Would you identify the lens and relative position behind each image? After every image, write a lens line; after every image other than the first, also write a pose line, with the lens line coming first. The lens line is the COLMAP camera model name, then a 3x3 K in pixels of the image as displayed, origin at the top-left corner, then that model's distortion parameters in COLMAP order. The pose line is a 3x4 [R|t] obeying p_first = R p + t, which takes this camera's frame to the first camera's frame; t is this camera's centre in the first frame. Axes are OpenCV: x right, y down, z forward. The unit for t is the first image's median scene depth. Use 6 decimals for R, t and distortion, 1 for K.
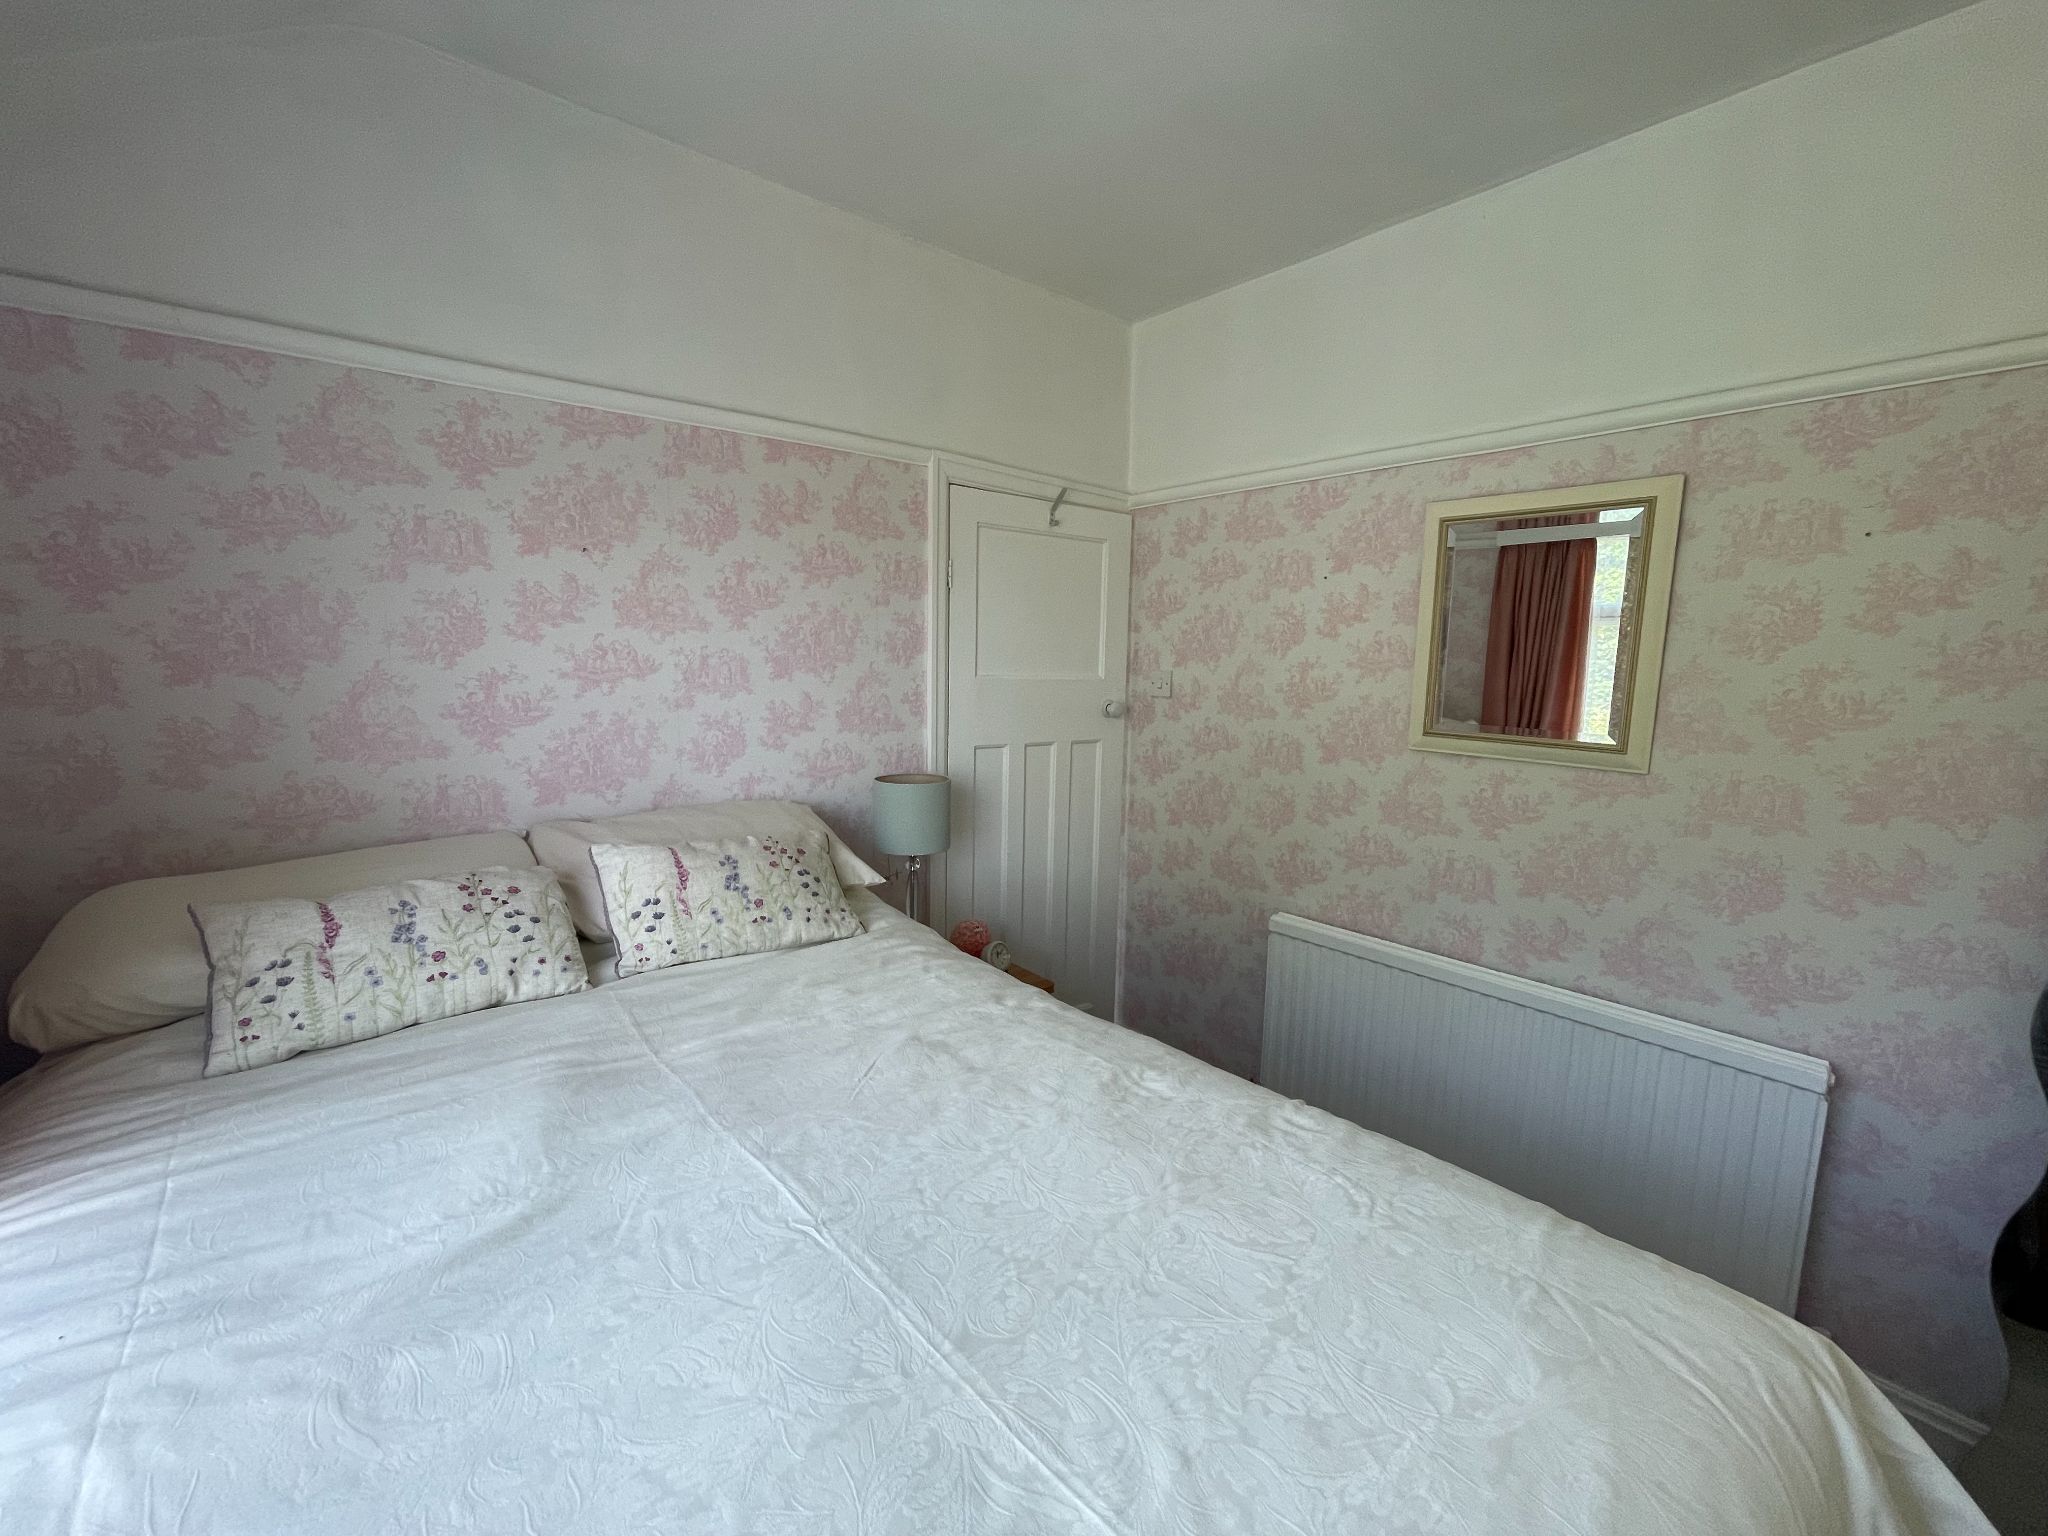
lens RADIAL K [[828.9, 0, 1020.8], [0, 828.9, 770.7], [0, 0, 1]] dist [-0.002303, 0.001825]
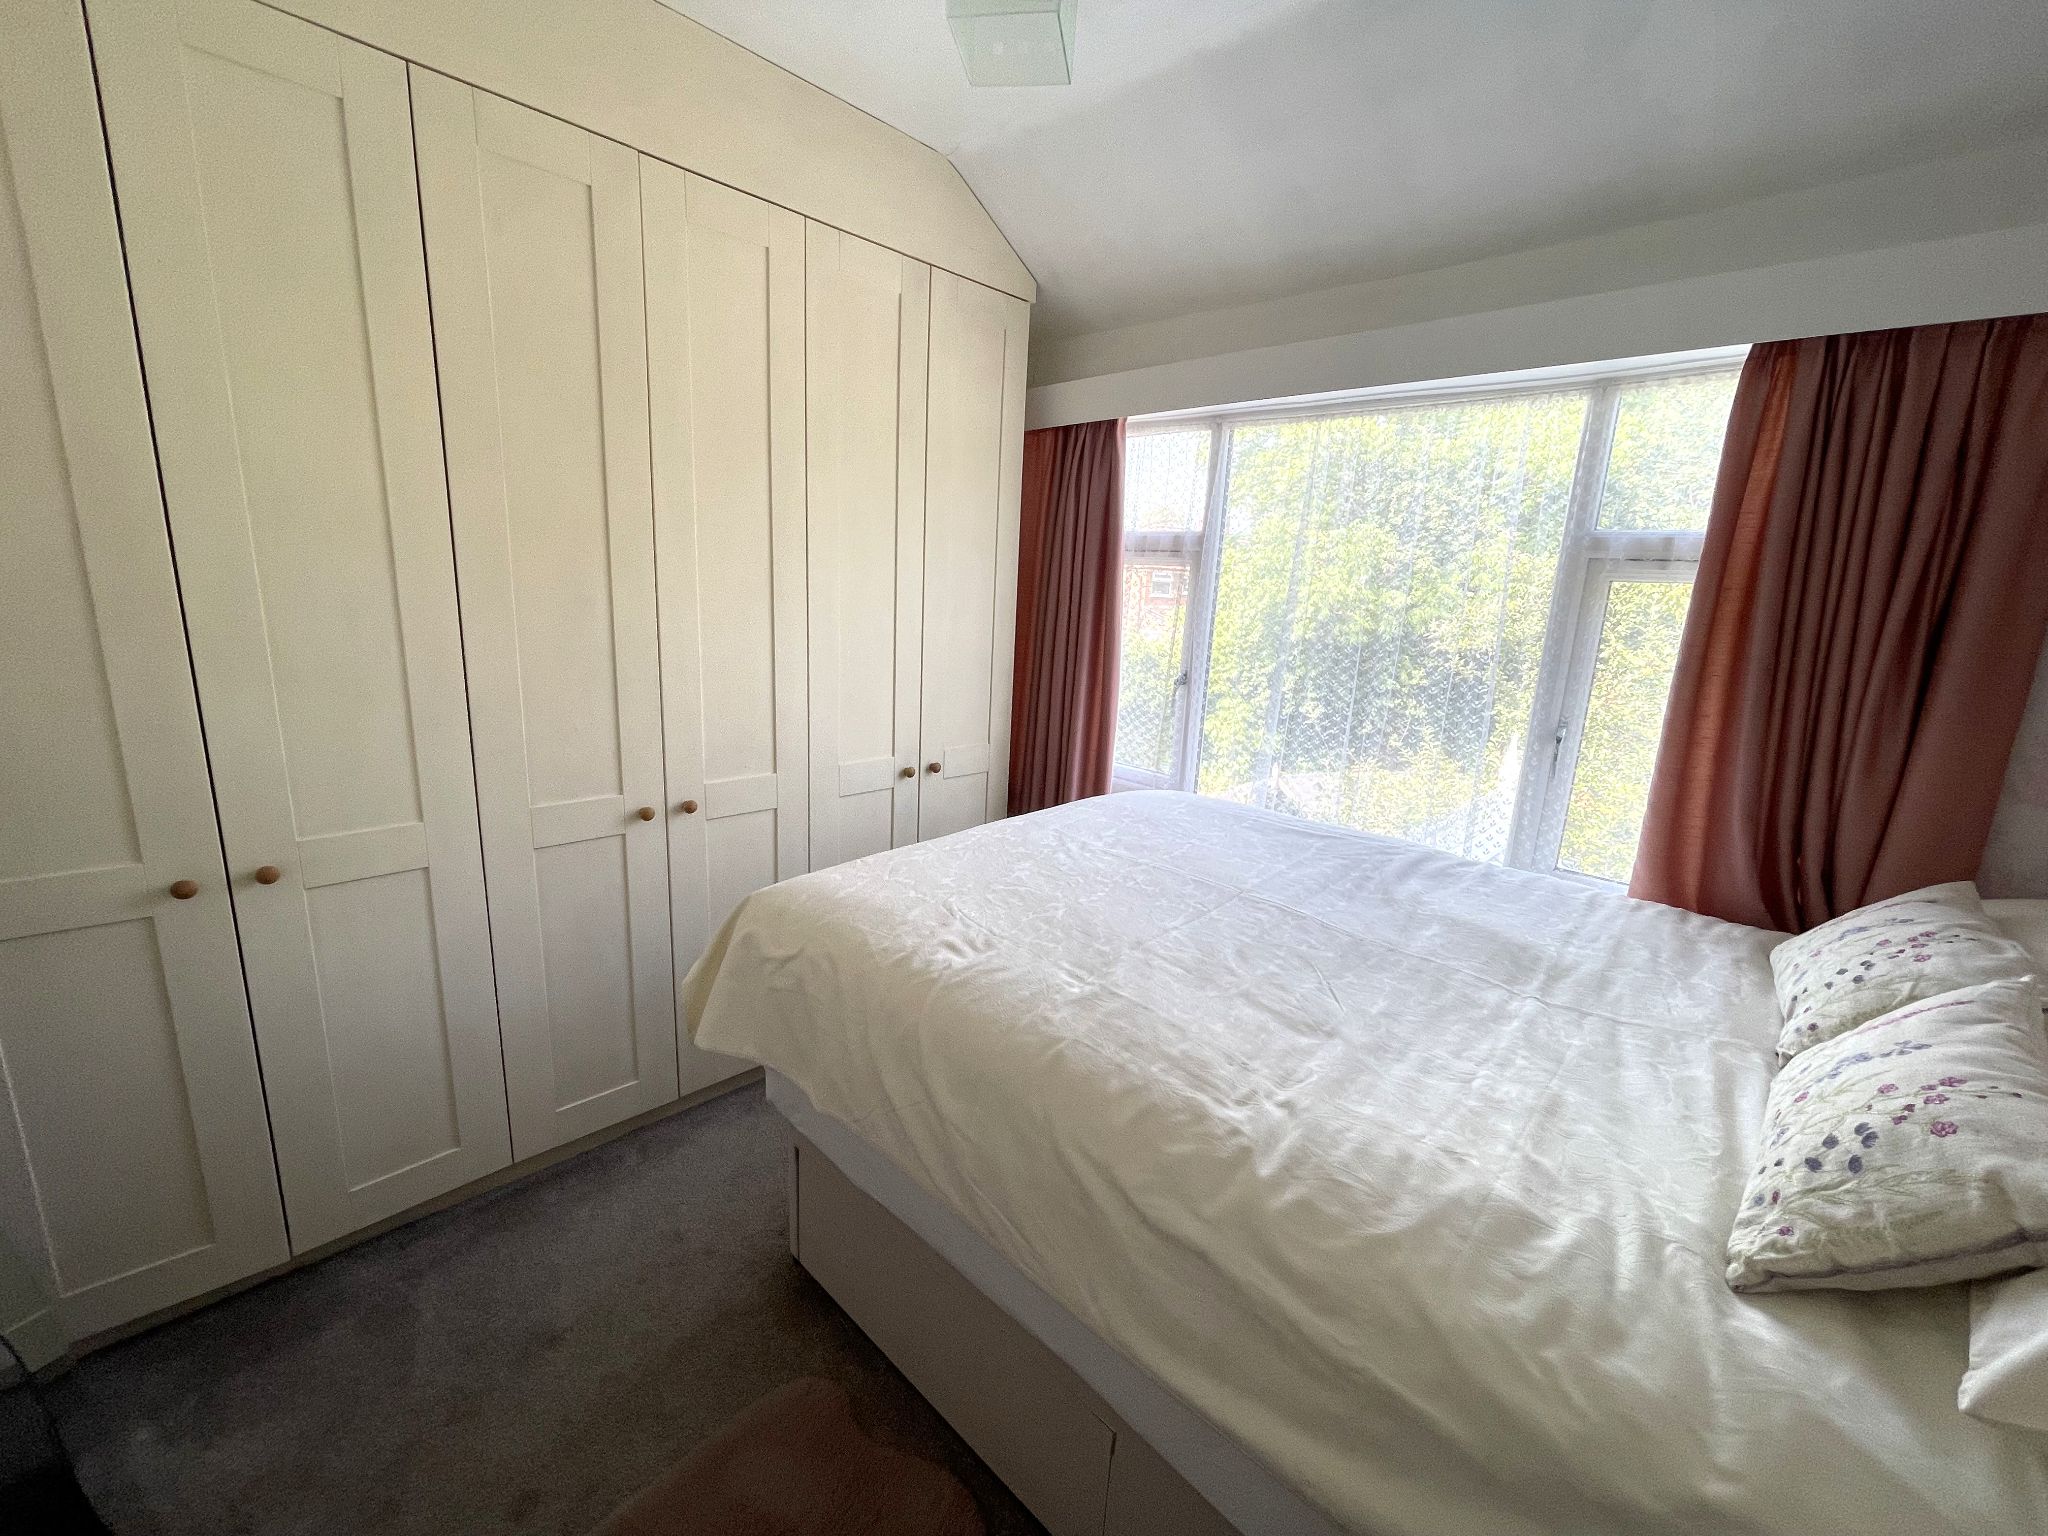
lens RADIAL K [[828.9, 0, 1024.4], [0, 828.9, 770.0], [0, 0, 1]] dist [-0.002303, 0.001825]
pose [[-0.995015, -0.052114, -0.085029, 0.321169], [-0.077645, 0.939882, 0.332555, -0.238453], [0.062587, 0.337499, -0.939243, 1.875794]]
